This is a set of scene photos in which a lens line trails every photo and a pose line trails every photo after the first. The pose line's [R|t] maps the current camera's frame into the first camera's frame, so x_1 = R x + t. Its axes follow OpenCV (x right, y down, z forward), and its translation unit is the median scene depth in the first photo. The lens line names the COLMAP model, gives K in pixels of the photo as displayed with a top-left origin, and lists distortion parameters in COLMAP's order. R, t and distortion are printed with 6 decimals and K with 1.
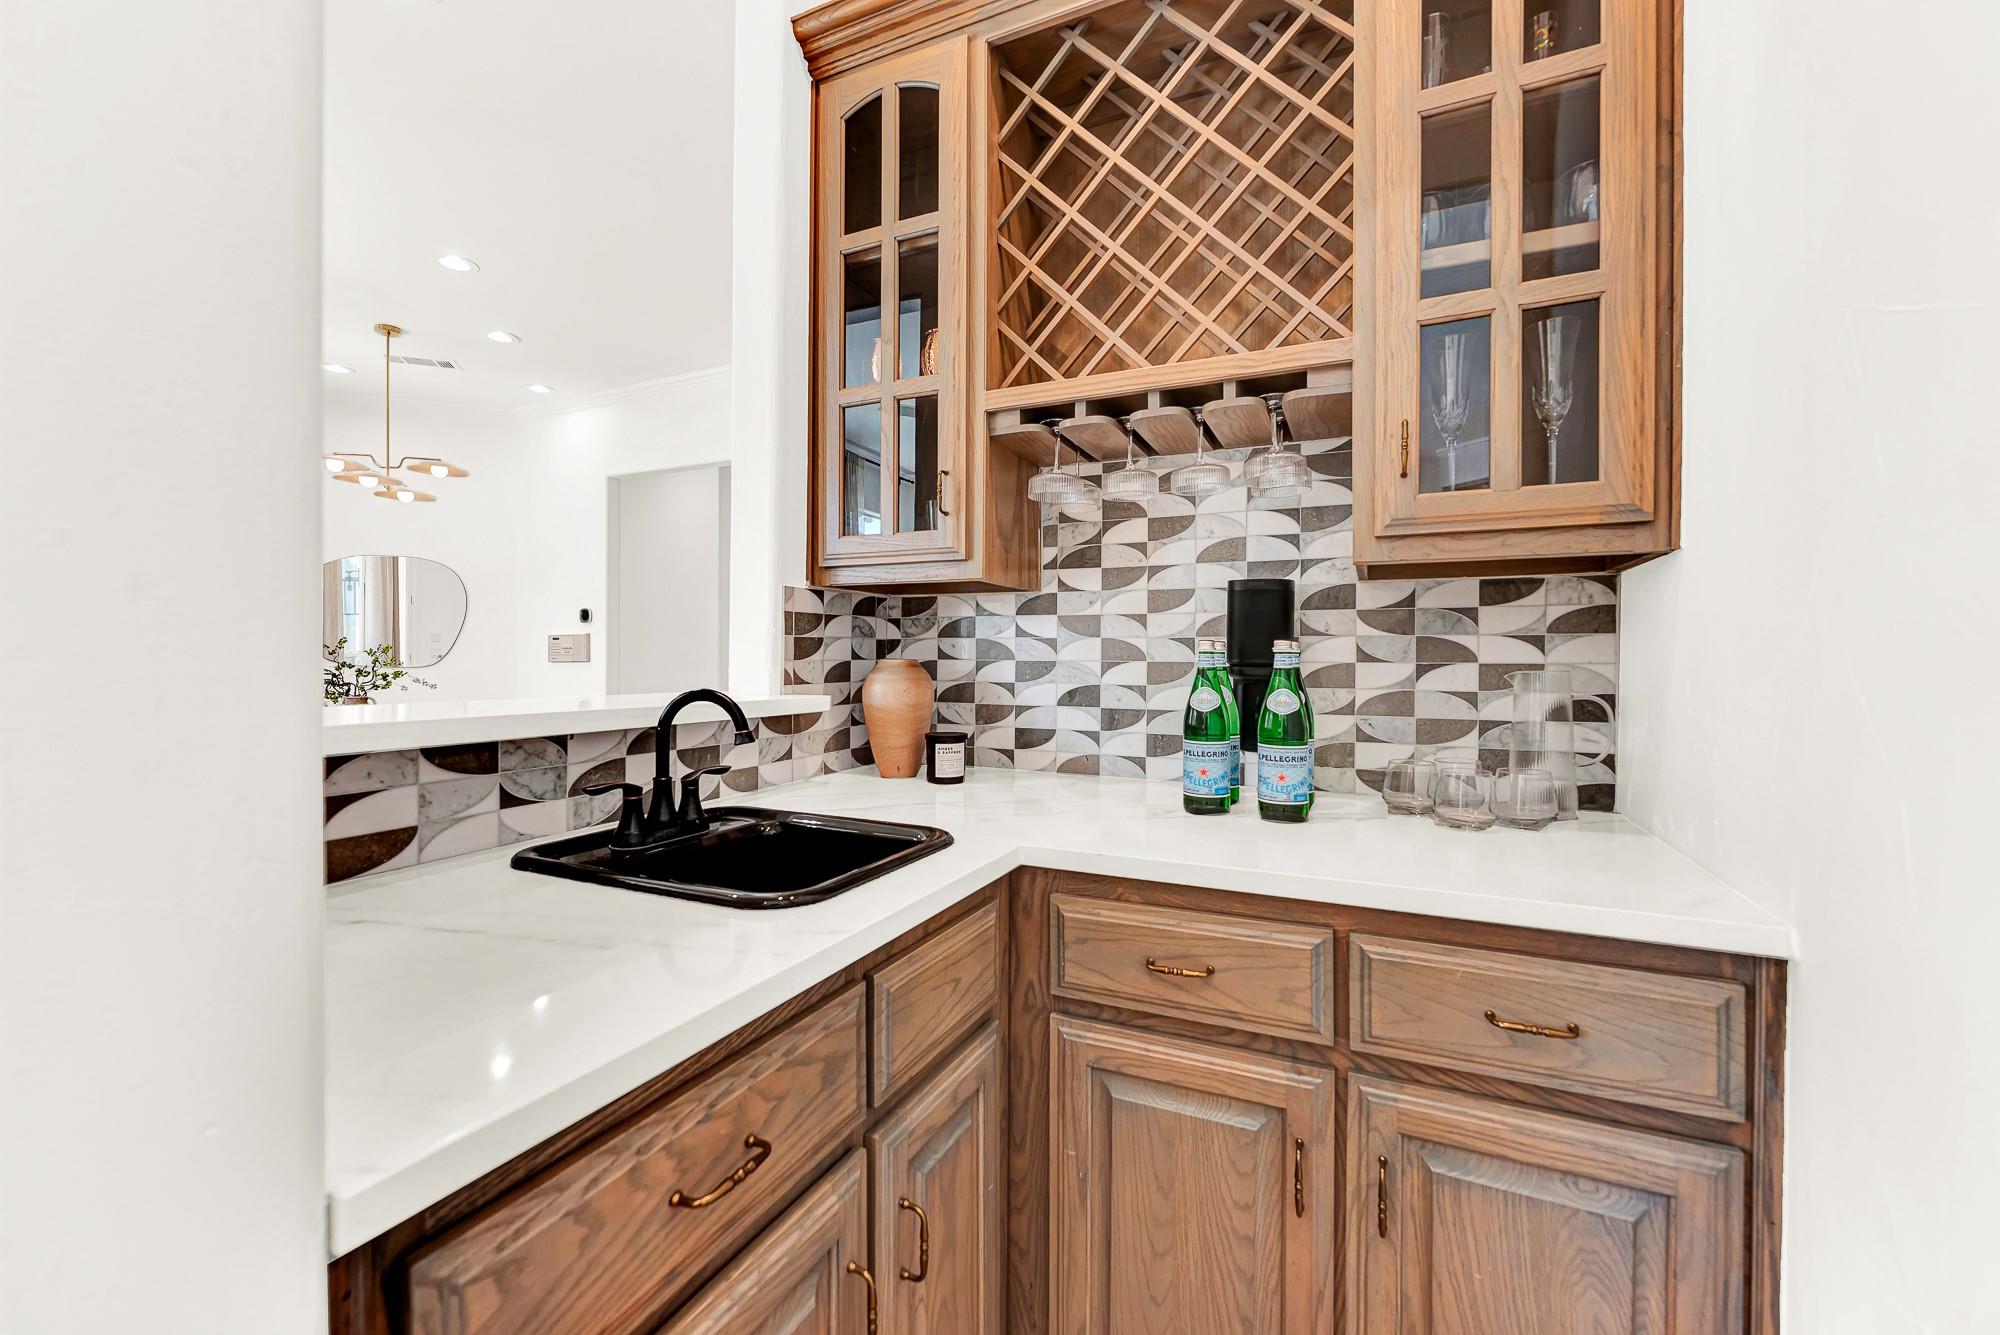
lens RADIAL K [[809.2, 0, 995.8], [0, 809.2, 663.1], [0, 0, 1]] dist [-0.002536, -0.000584]
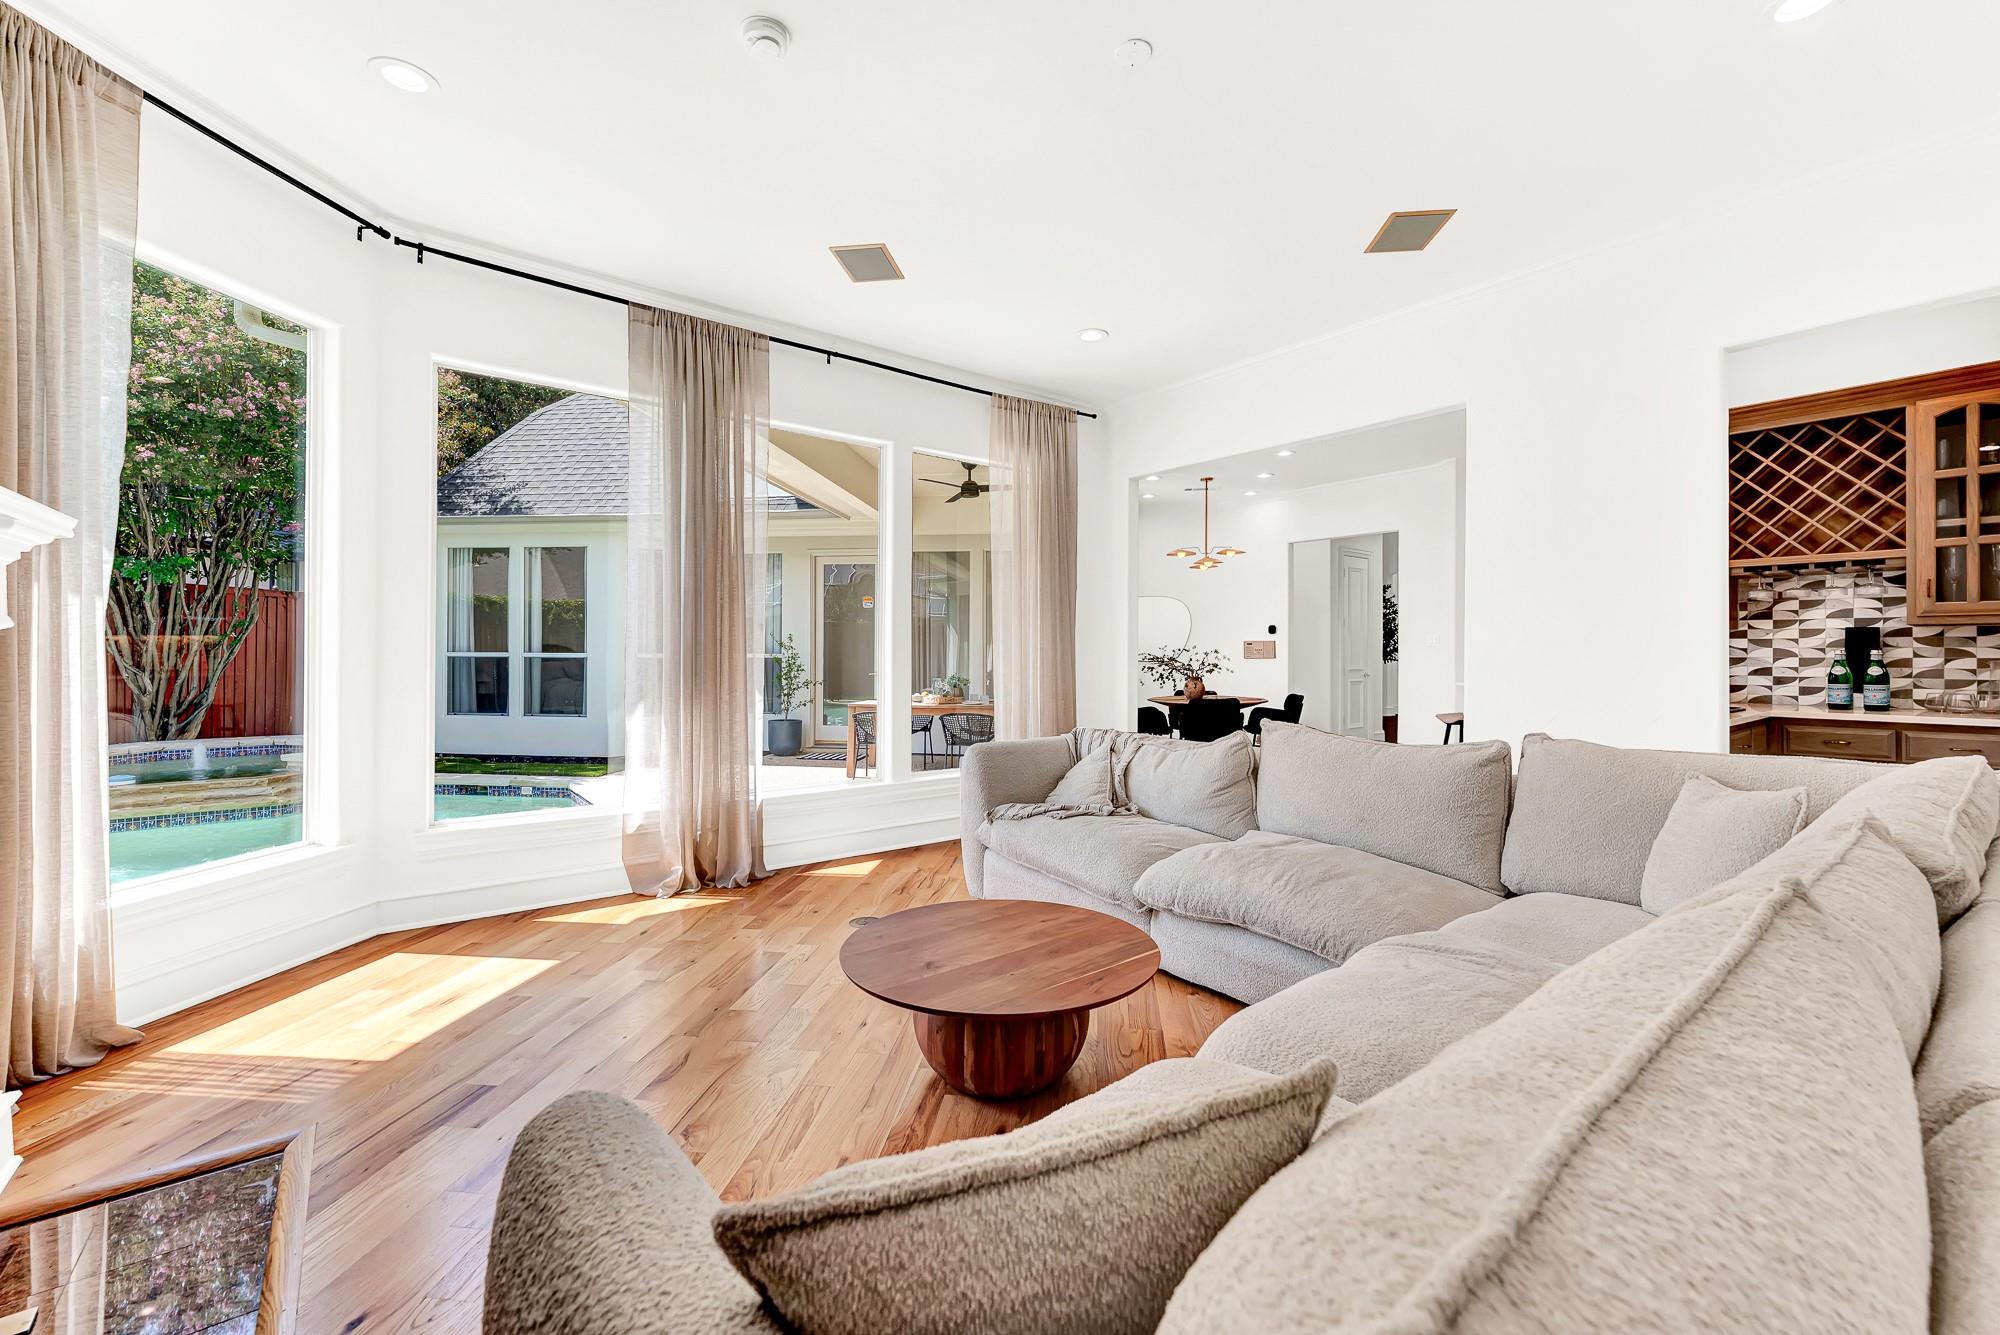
lens RADIAL K [[809.2, 0, 1002.8], [0, 809.2, 655.1], [0, 0, 1]] dist [-0.002536, -0.000584]
pose [[0.891594, -0.001089, -0.452835, -0.954623], [-0.001850, 0.999980, -0.006048, 0.011167], [0.452832, 0.006230, 0.891574, -2.542724]]
